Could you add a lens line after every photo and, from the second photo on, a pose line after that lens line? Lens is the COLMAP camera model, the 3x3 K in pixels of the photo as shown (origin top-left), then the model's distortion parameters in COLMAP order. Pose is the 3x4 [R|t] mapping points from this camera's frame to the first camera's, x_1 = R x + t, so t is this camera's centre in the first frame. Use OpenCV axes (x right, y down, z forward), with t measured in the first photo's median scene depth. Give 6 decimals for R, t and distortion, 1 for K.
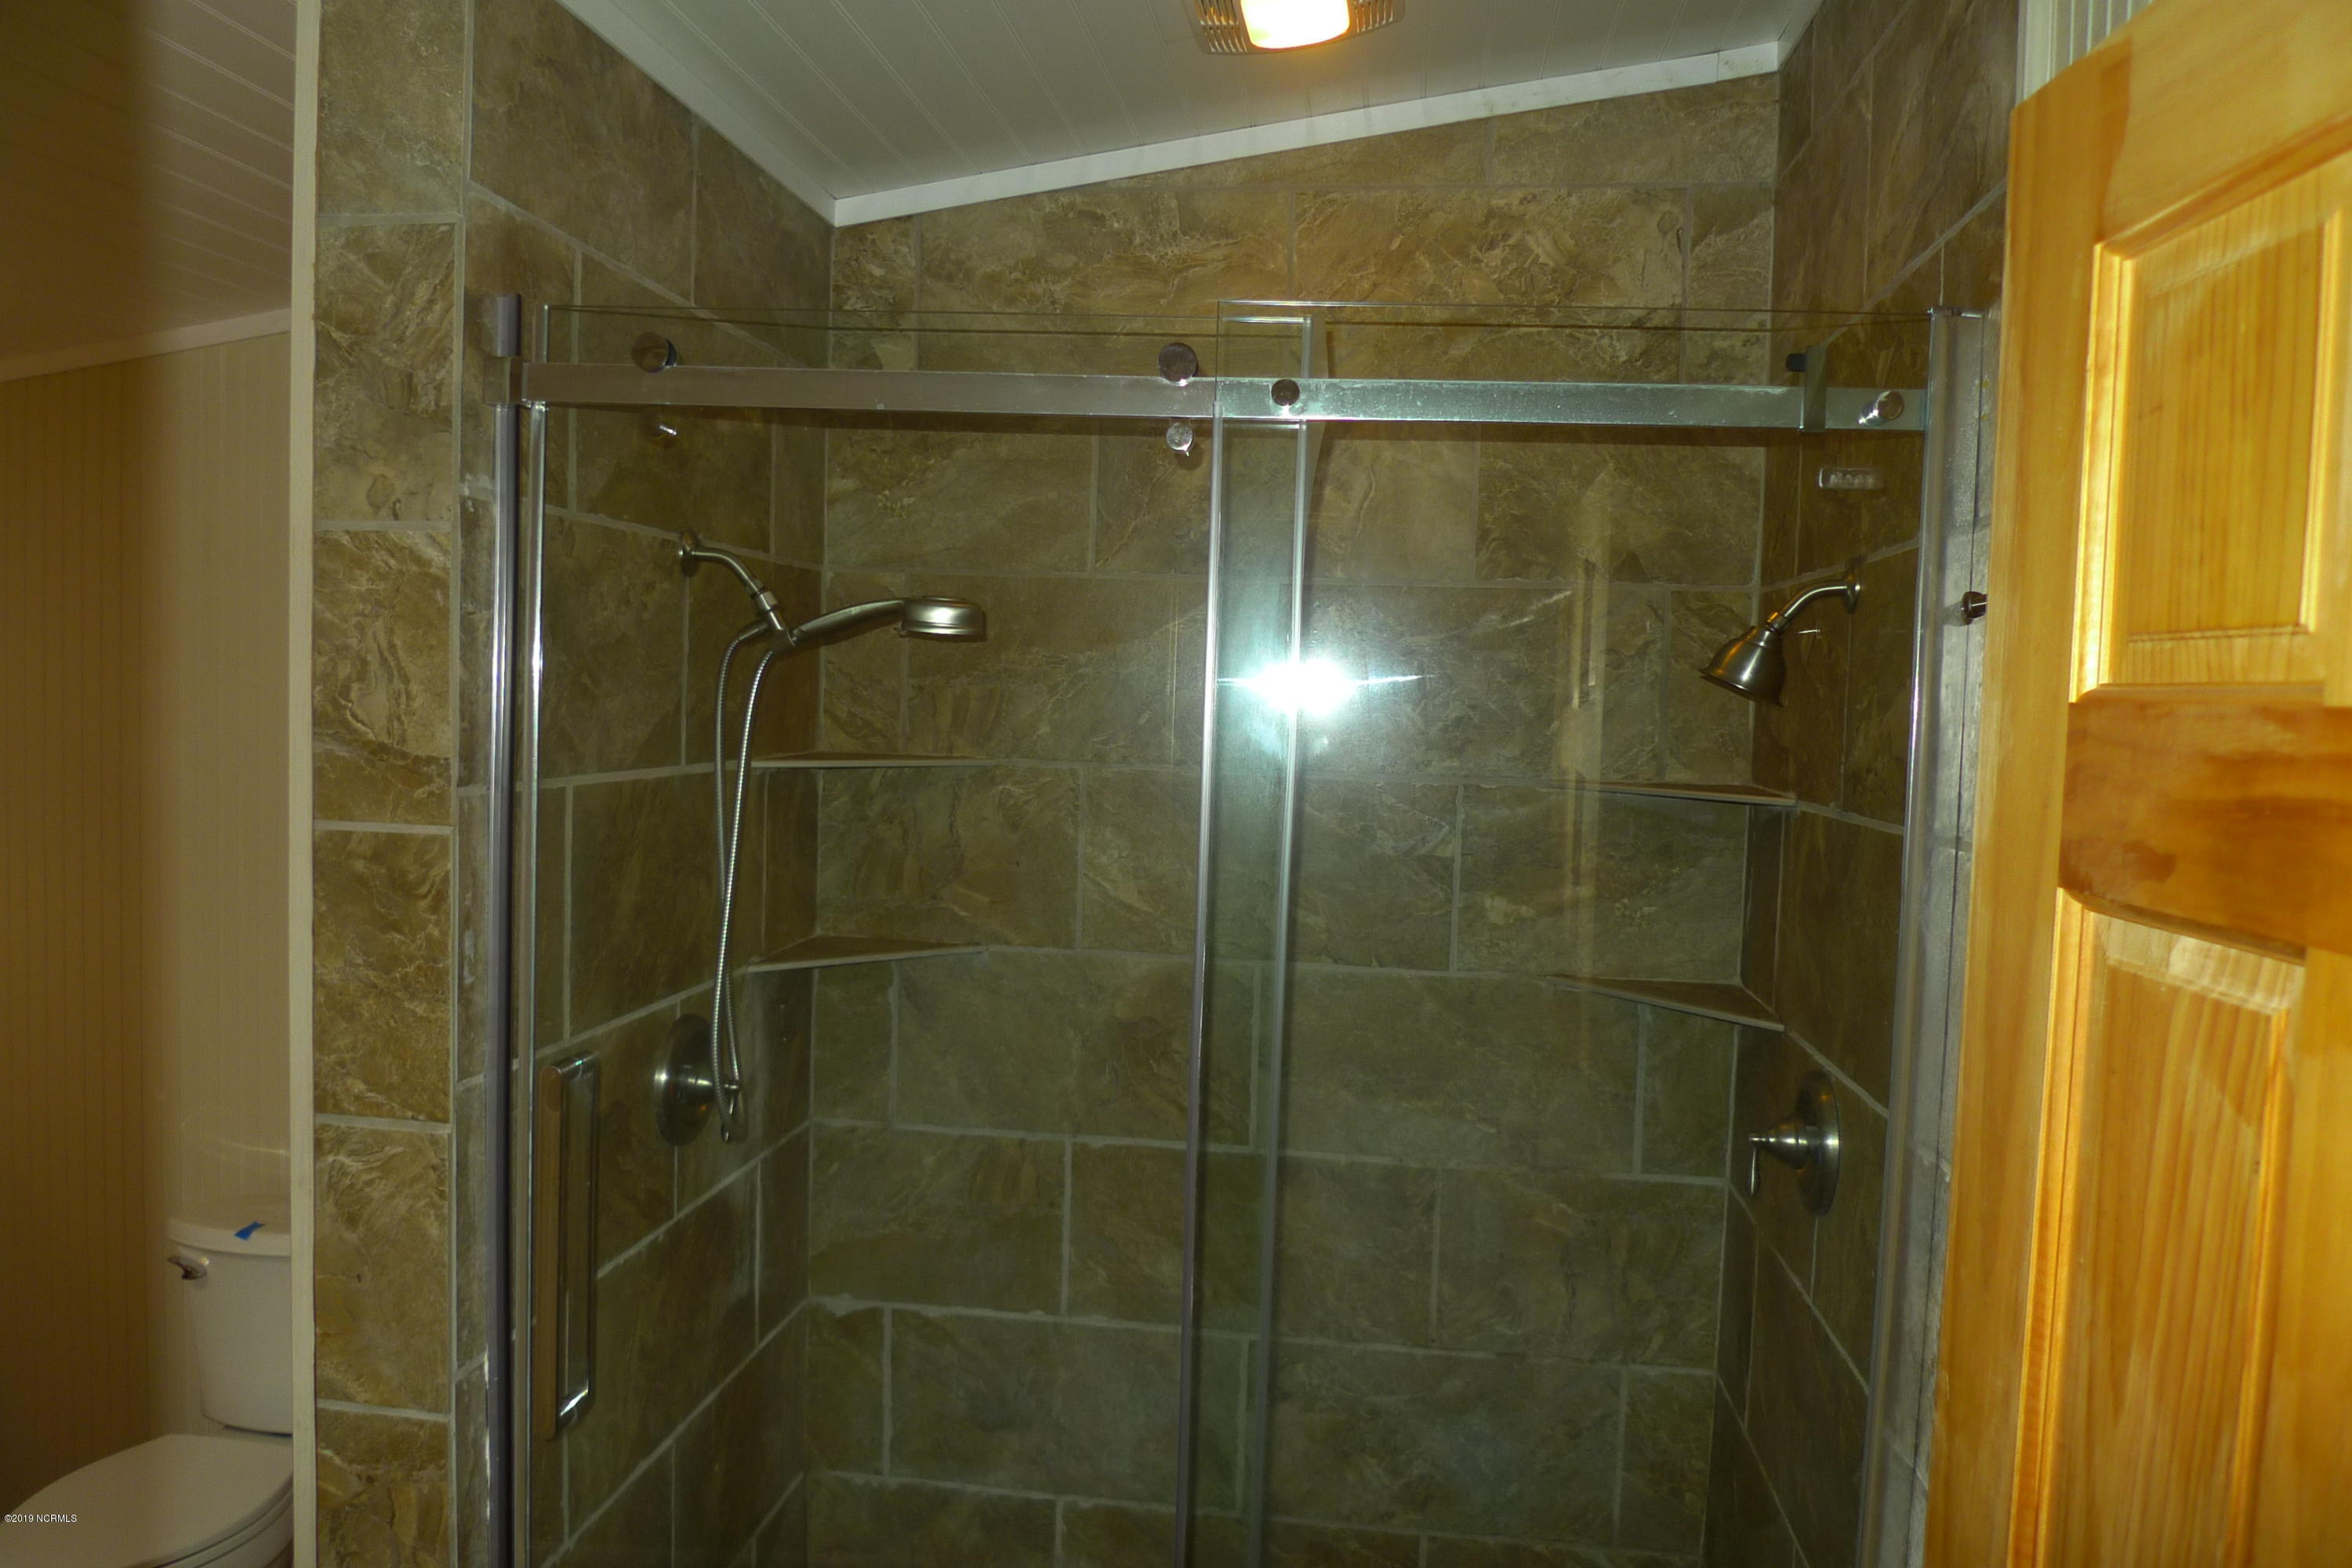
lens RADIAL K [[1623.9, 0, 1177.5], [0, 1623.9, 783.7], [0, 0, 1]] dist [-0.048604, 0.009850]
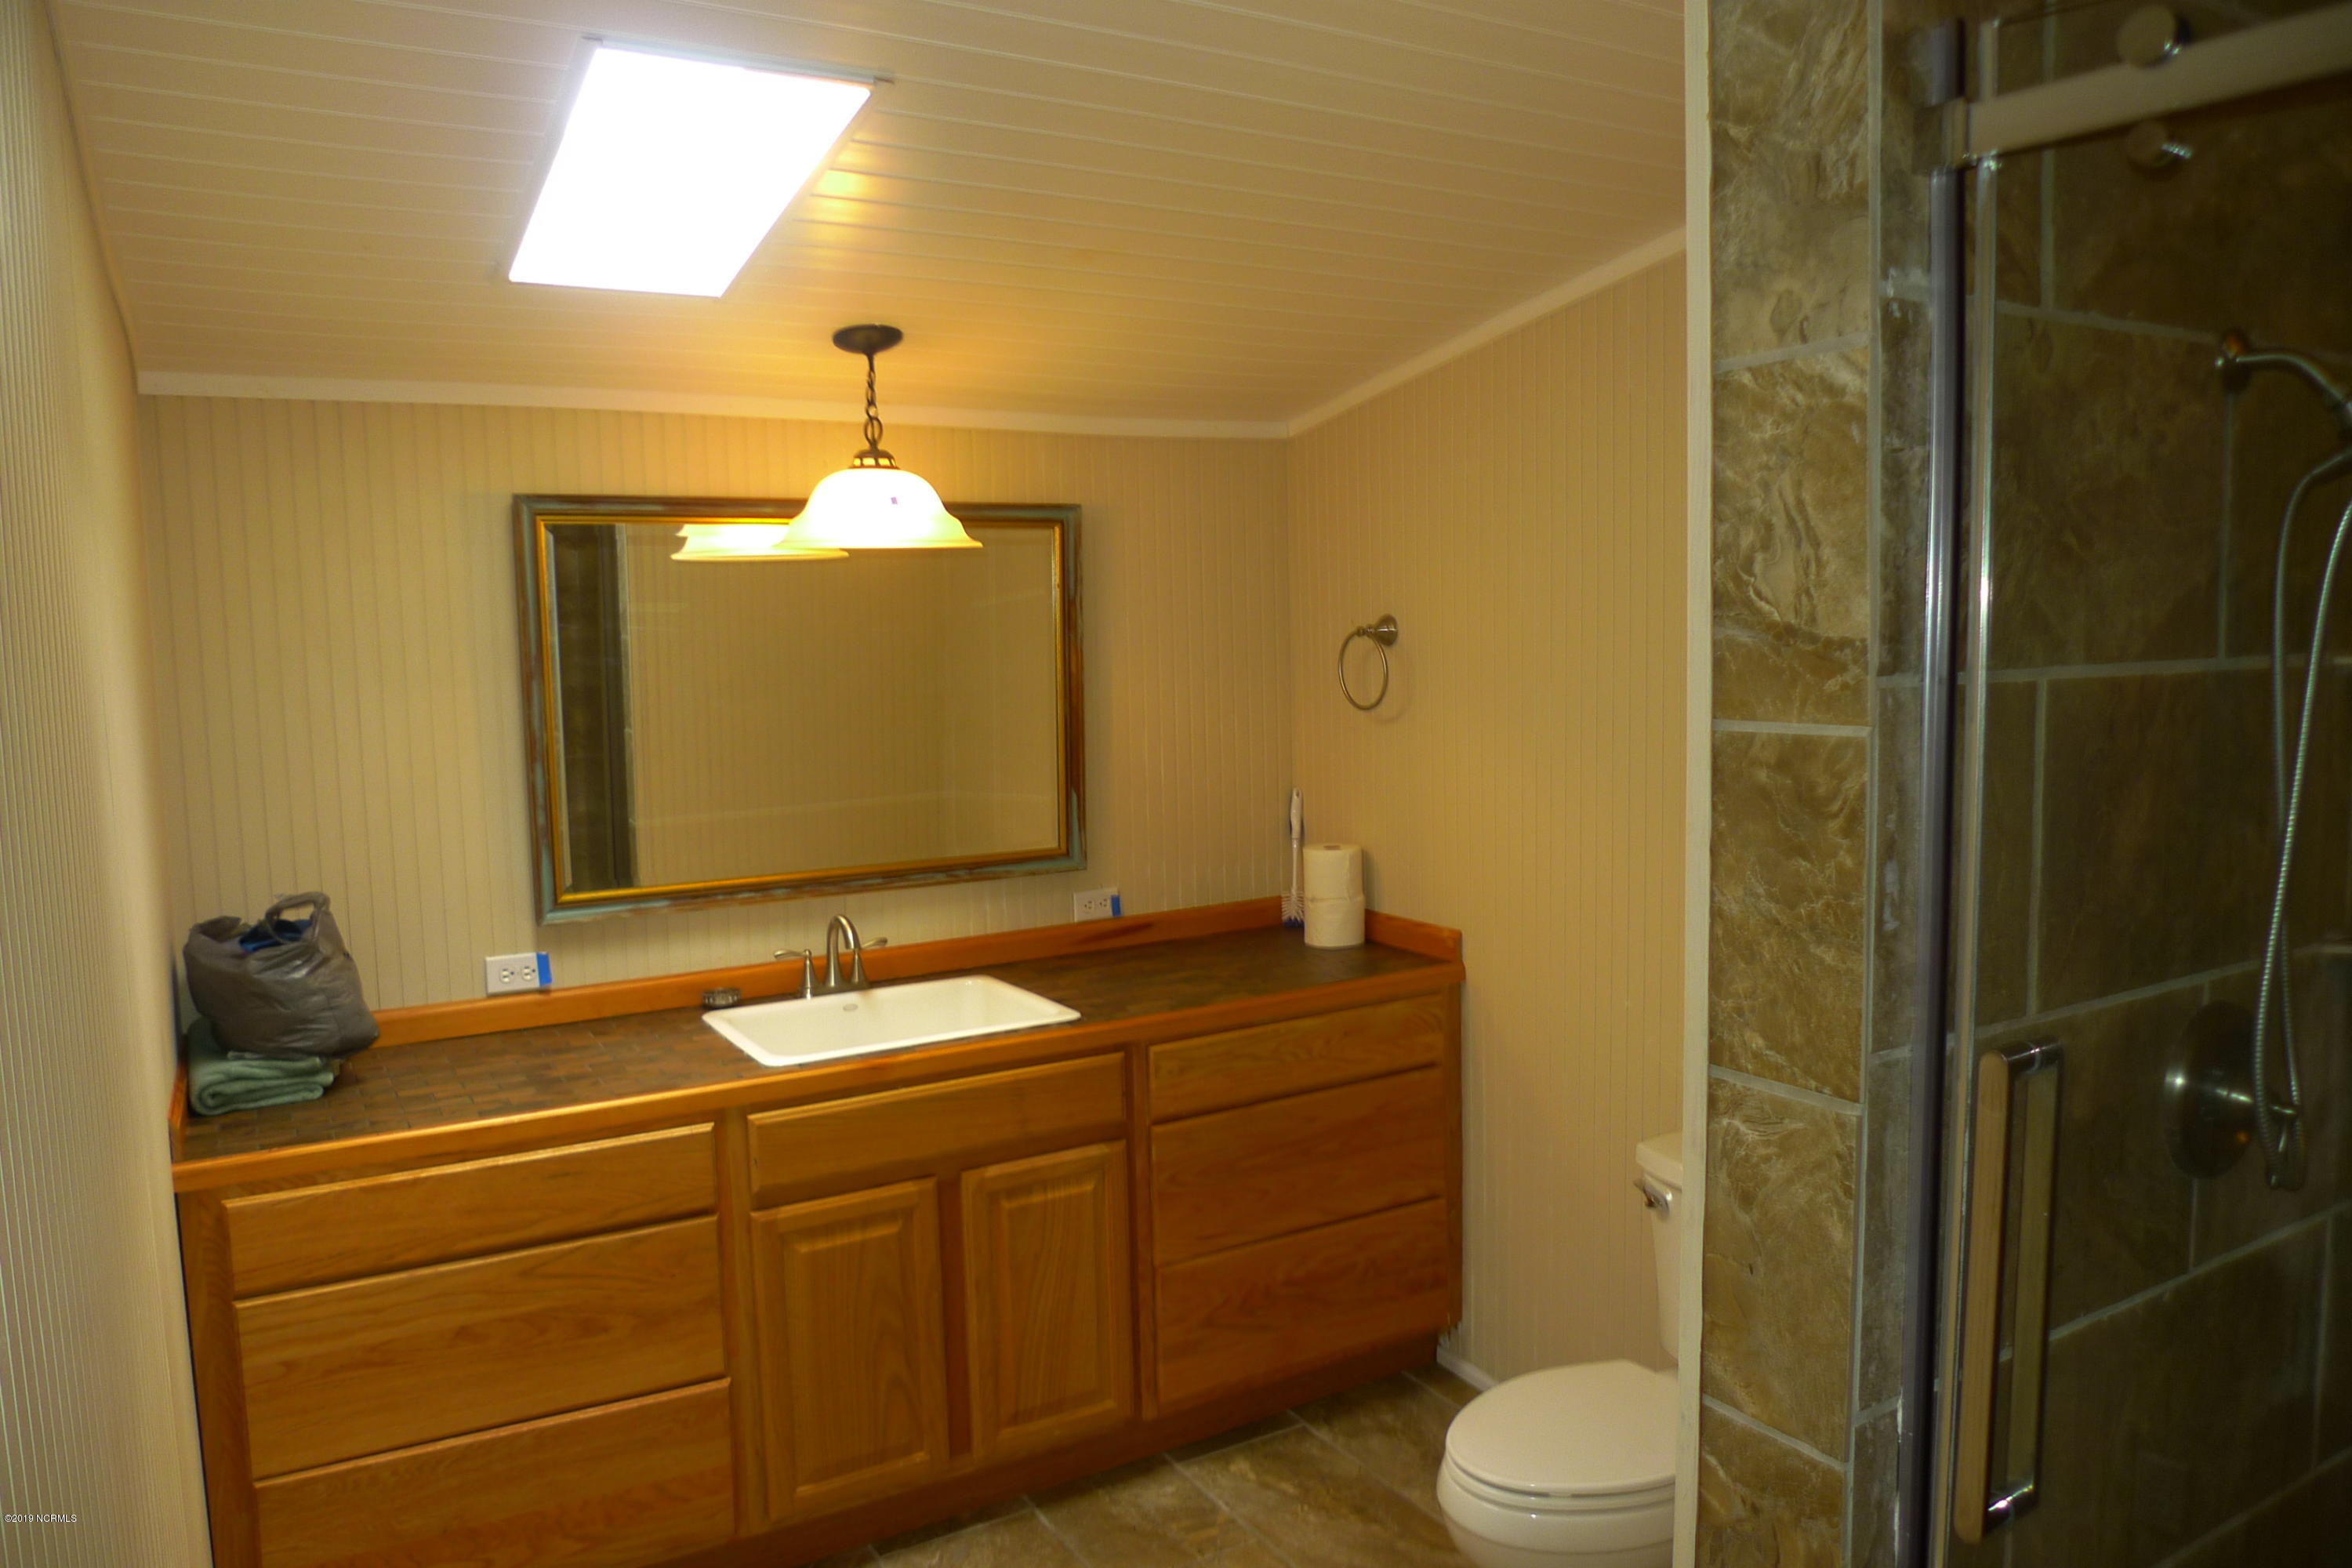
lens RADIAL K [[1623.9, 0, 1173.2], [0, 1623.9, 786.6], [0, 0, 1]] dist [-0.048604, 0.009850]
pose [[0.618185, 0.027262, -0.785560, -0.044877], [-0.000877, 0.999422, 0.033994, 0.028531], [0.786032, -0.020326, 0.617851, 0.245292]]
